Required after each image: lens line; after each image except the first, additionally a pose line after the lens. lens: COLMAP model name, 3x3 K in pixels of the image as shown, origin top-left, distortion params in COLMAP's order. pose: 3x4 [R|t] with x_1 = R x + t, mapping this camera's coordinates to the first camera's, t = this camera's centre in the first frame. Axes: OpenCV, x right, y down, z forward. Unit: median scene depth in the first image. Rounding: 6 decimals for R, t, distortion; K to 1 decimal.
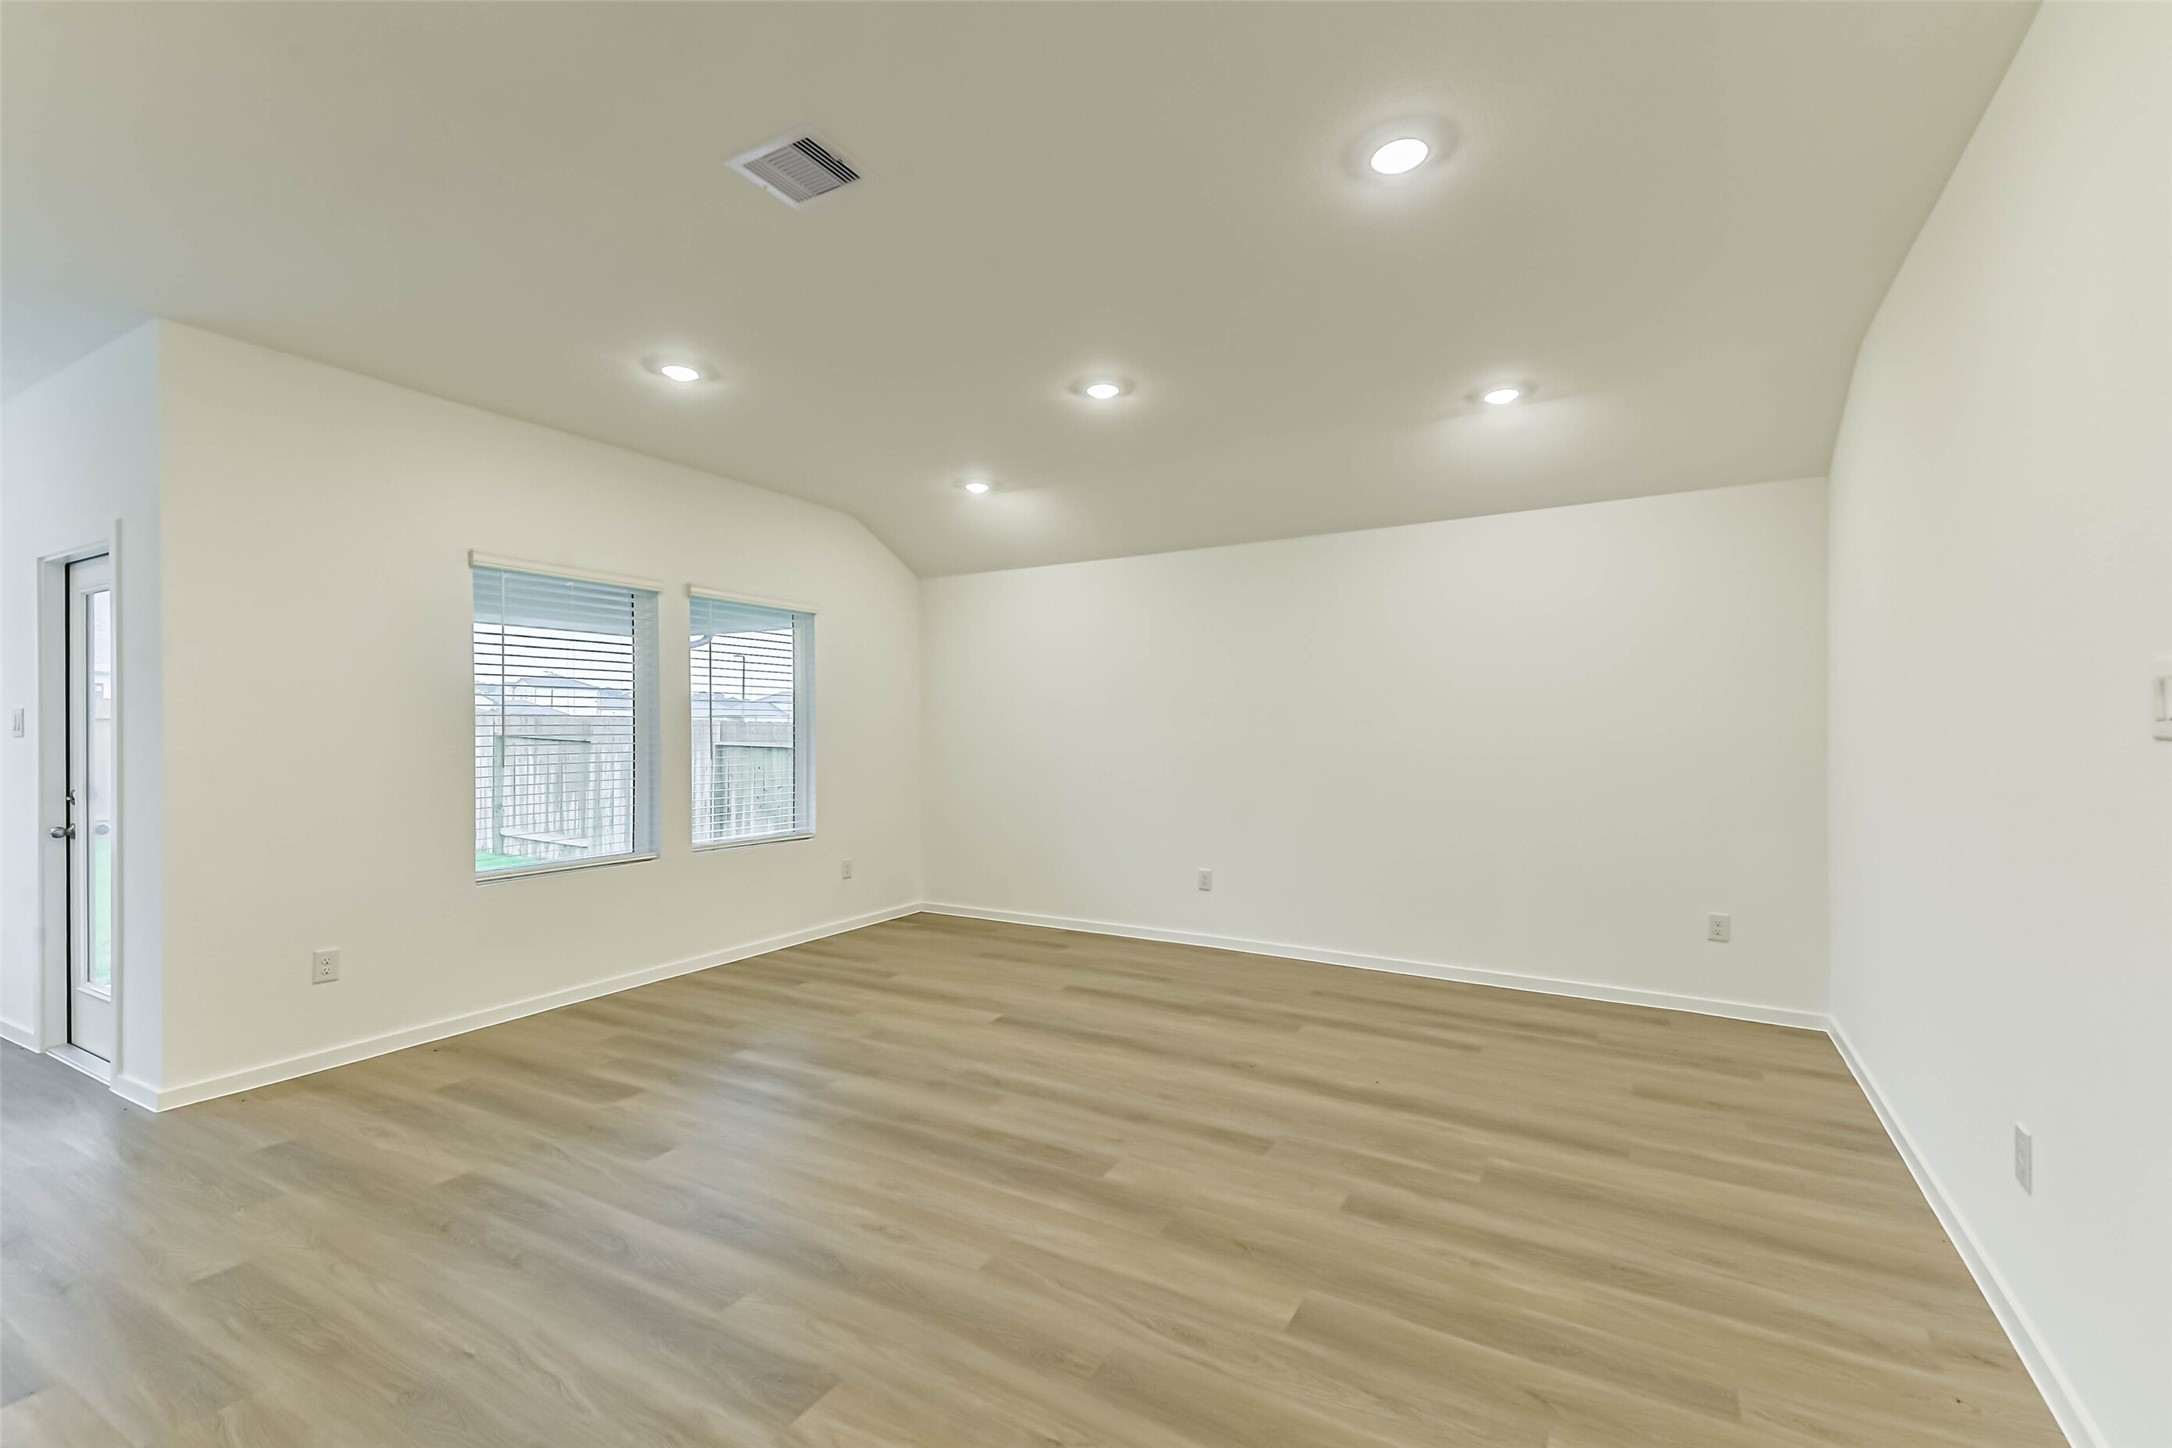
lens RADIAL K [[927.4, 0, 1090.7], [0, 927.4, 729.5], [0, 0, 1]] dist [0.087770, -0.040333]
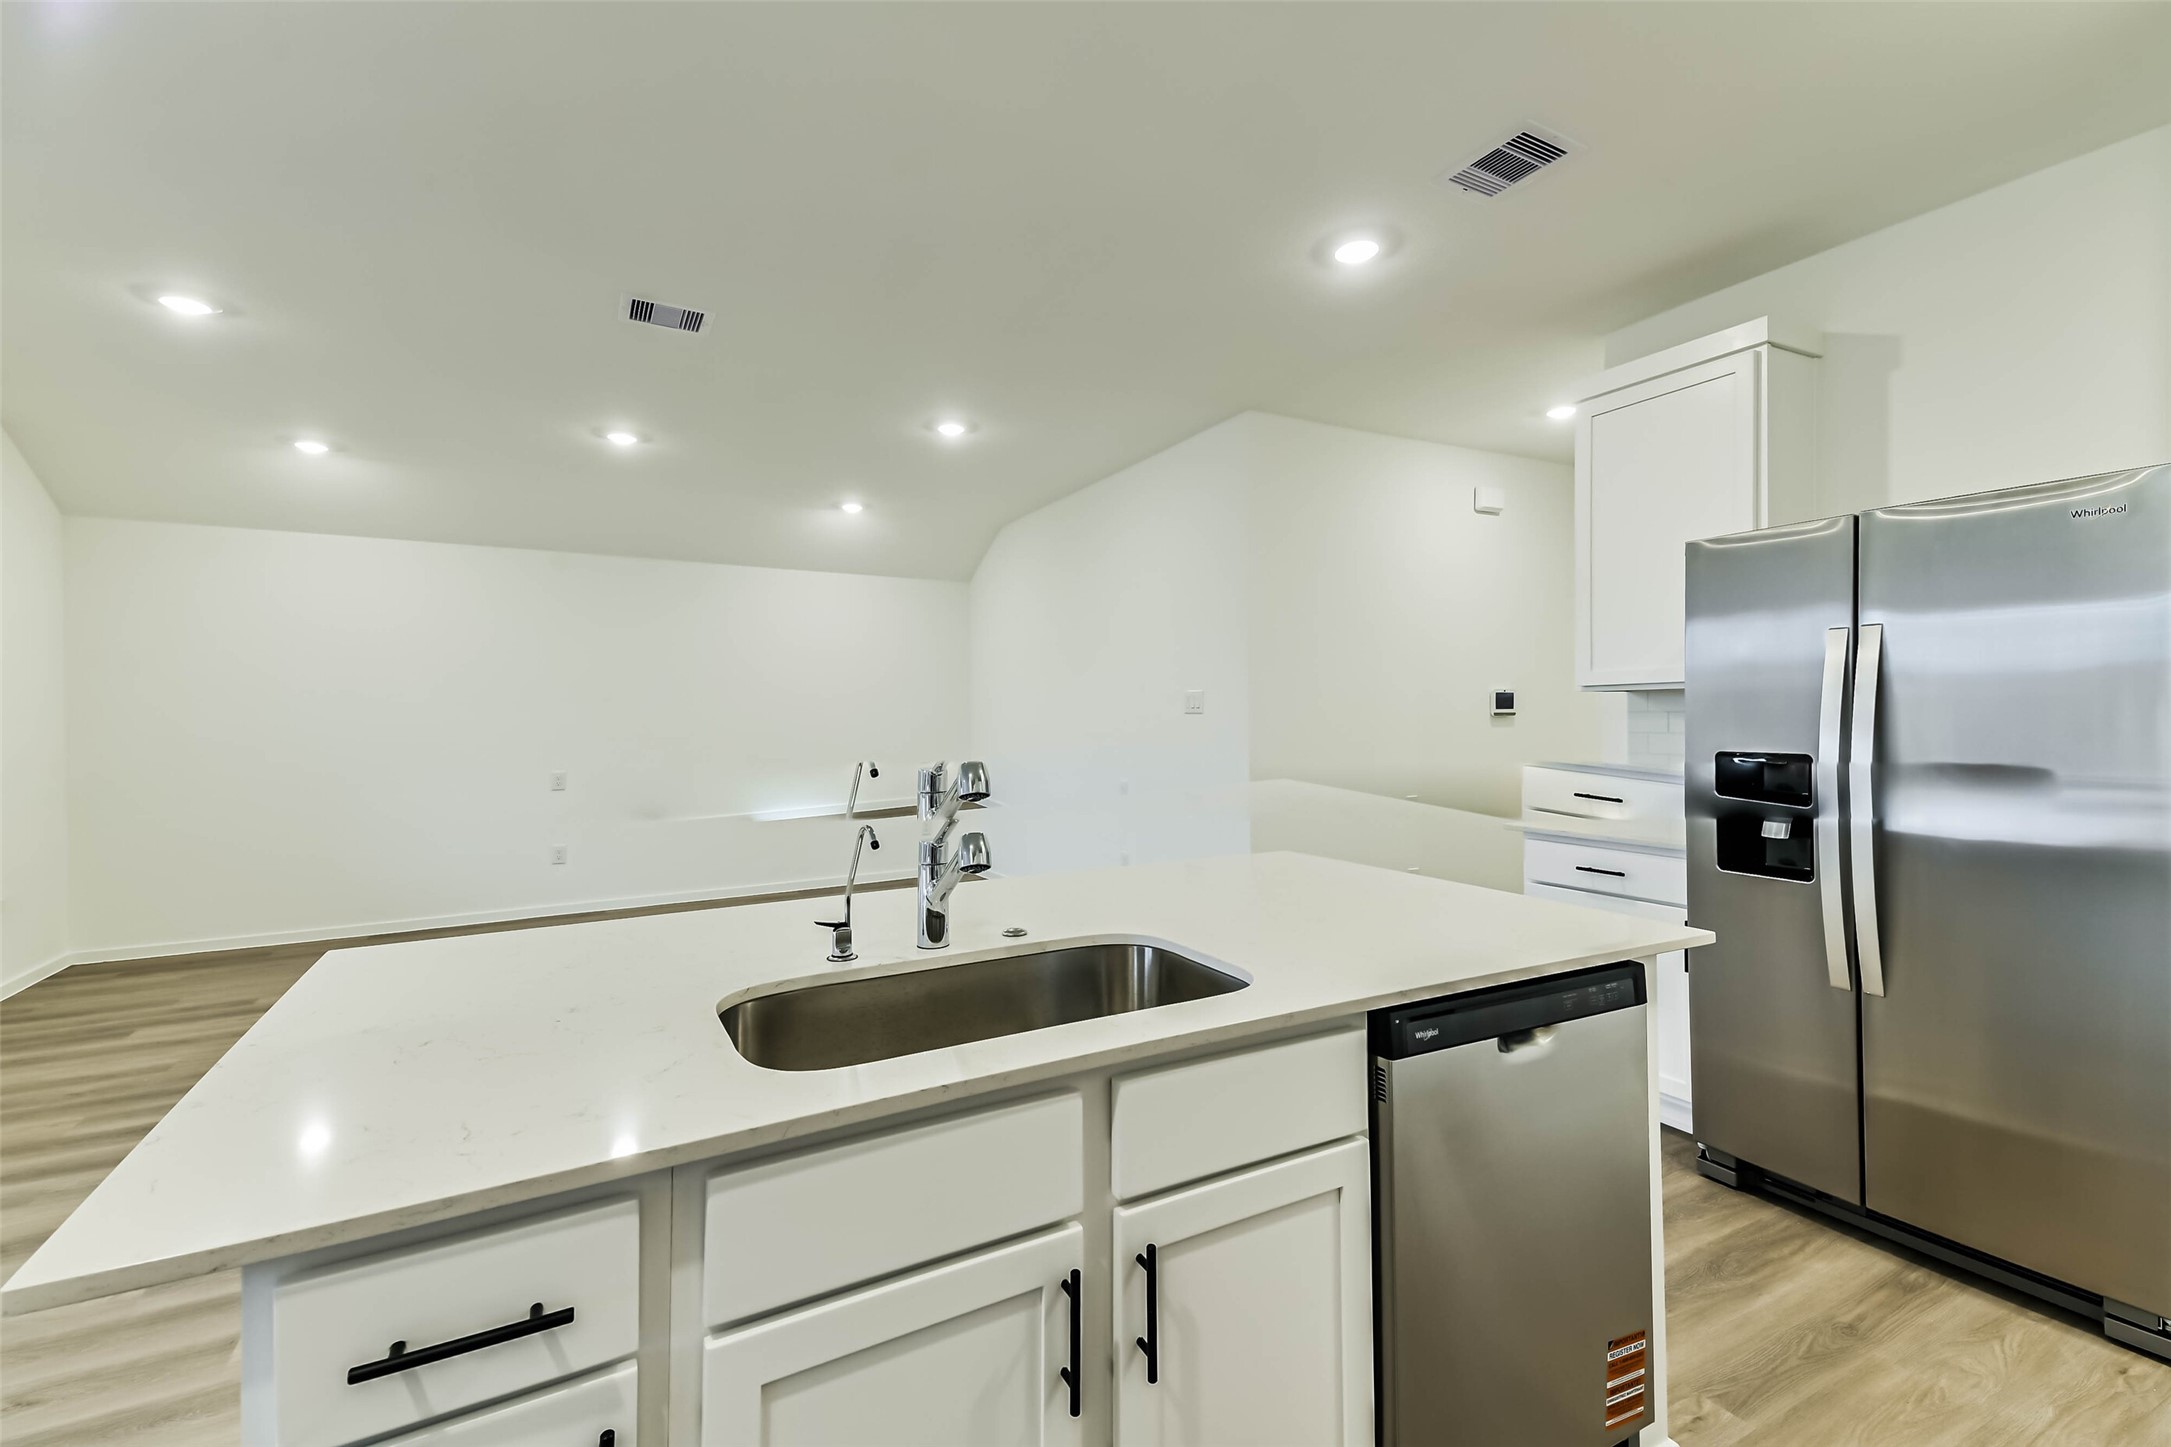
lens RADIAL K [[929.4, 0, 1085.5], [0, 929.4, 723.5], [0, 0, 1]] dist [0.084900, -0.029669]
pose [[0.519815, -0.009629, 0.854224, -0.840825], [0.009266, 0.999941, 0.005633, 0.011859], [-0.854228, 0.004987, 0.519874, -0.184043]]
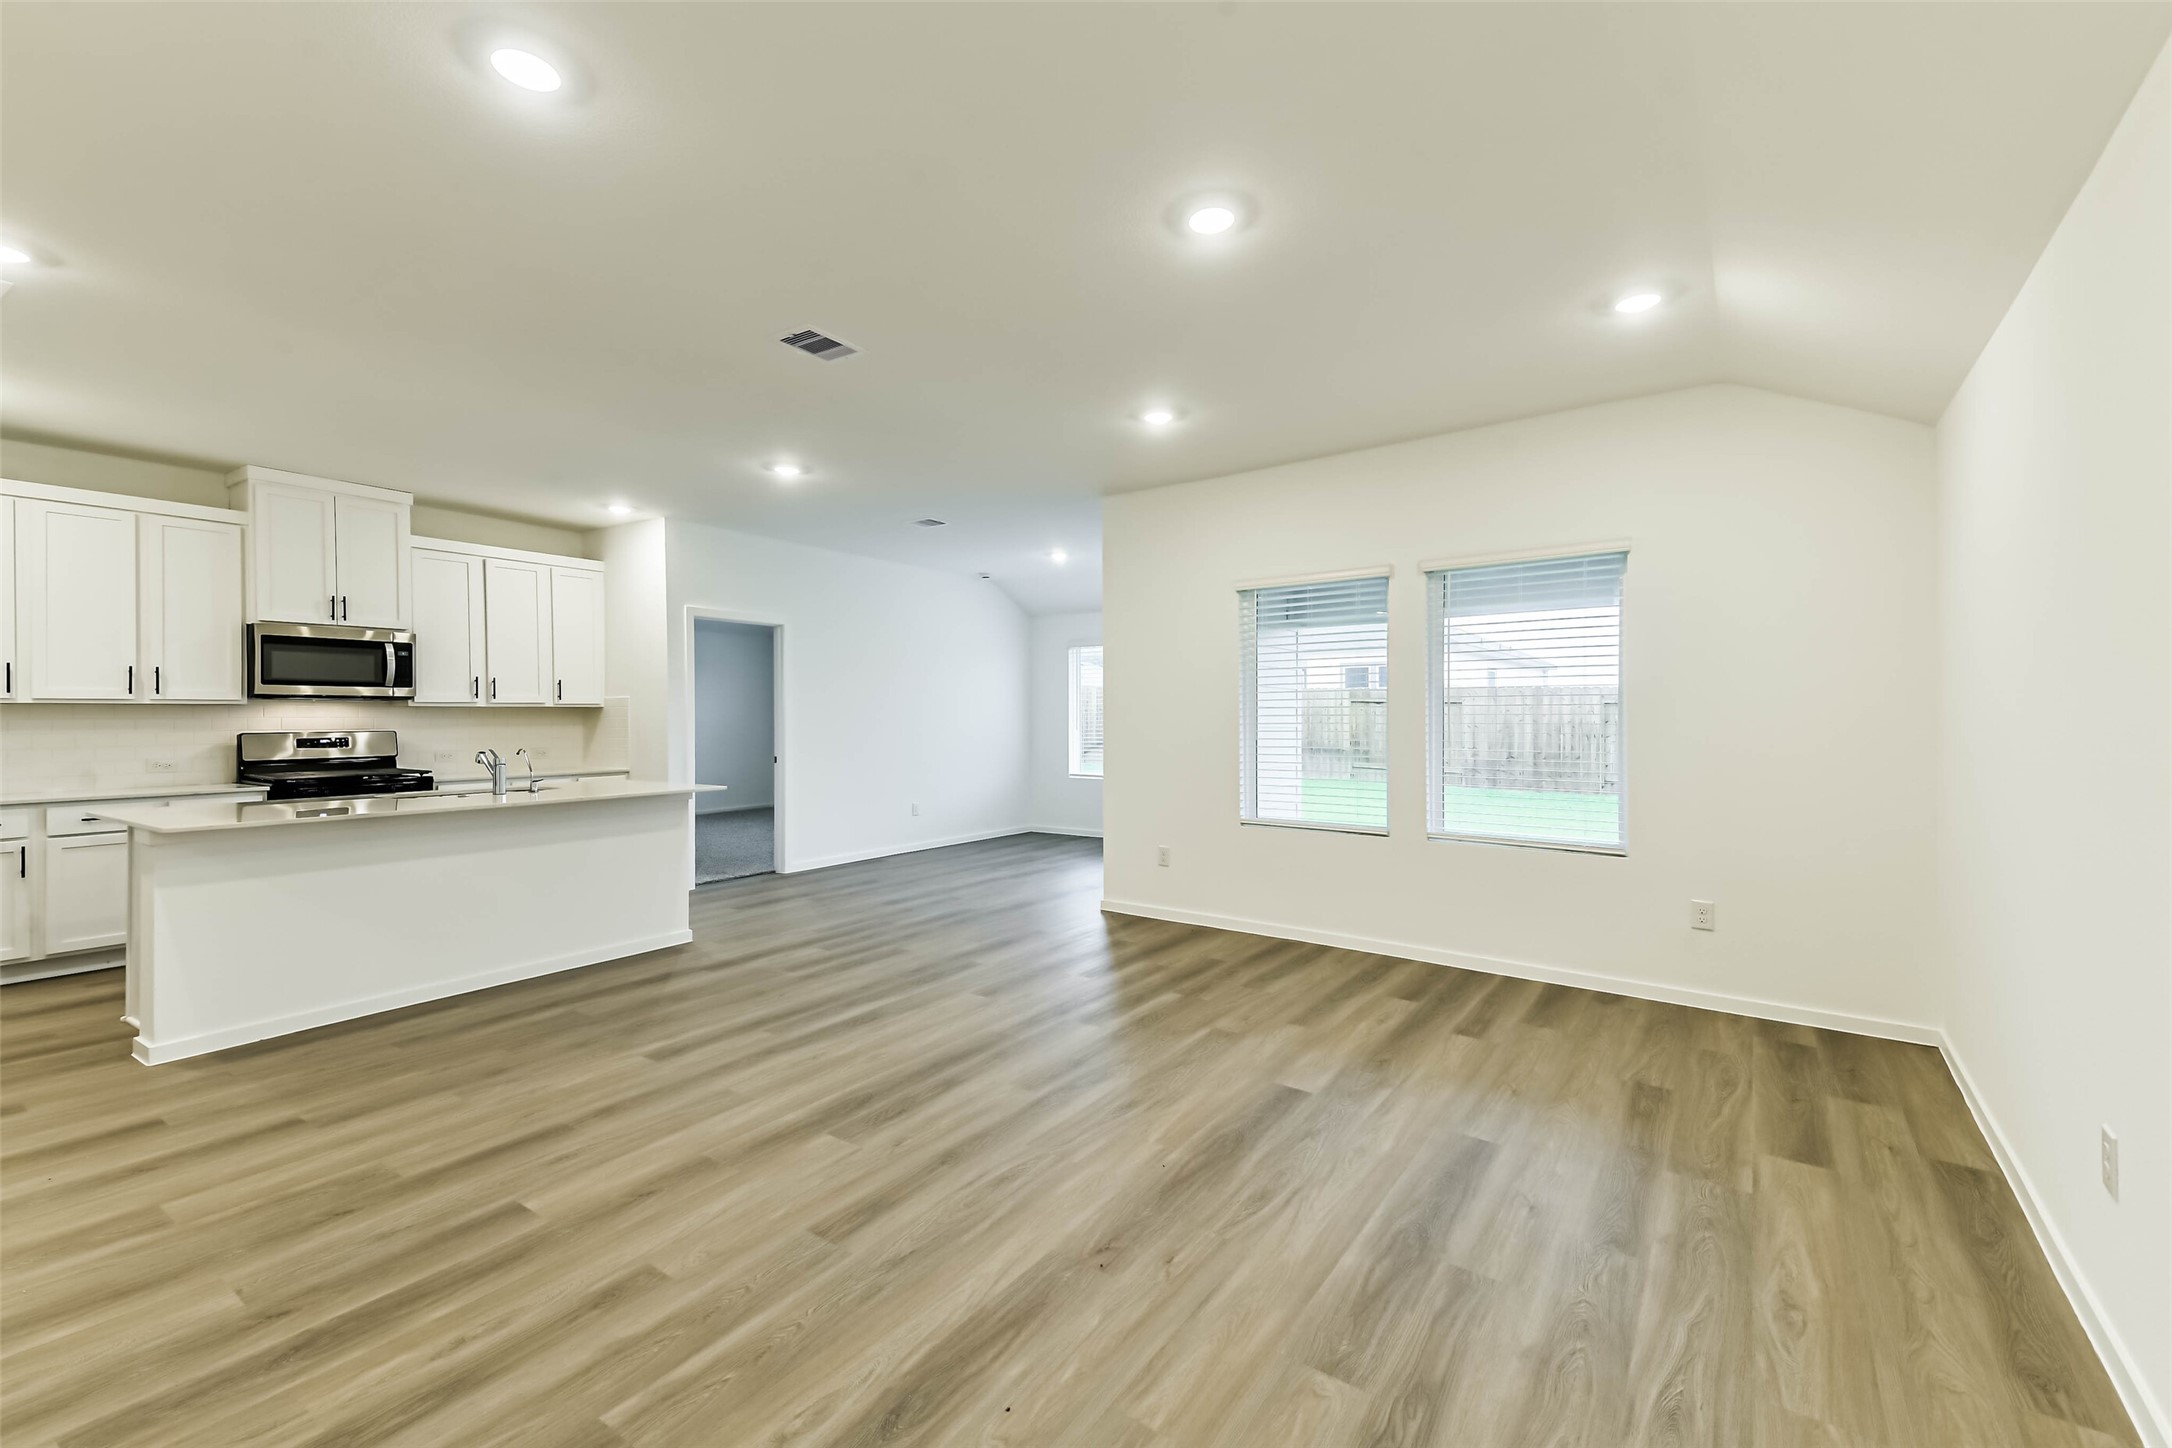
lens RADIAL K [[901.1, 0, 1102.0], [0, 901.1, 722.2], [0, 0, 1]] dist [0.112421, -0.044996]
pose [[-0.081348, 0.006175, -0.996667, 0.807459], [-0.000372, 0.999981, 0.006226, 0.007982], [0.996686, 0.000878, -0.081344, 1.108720]]
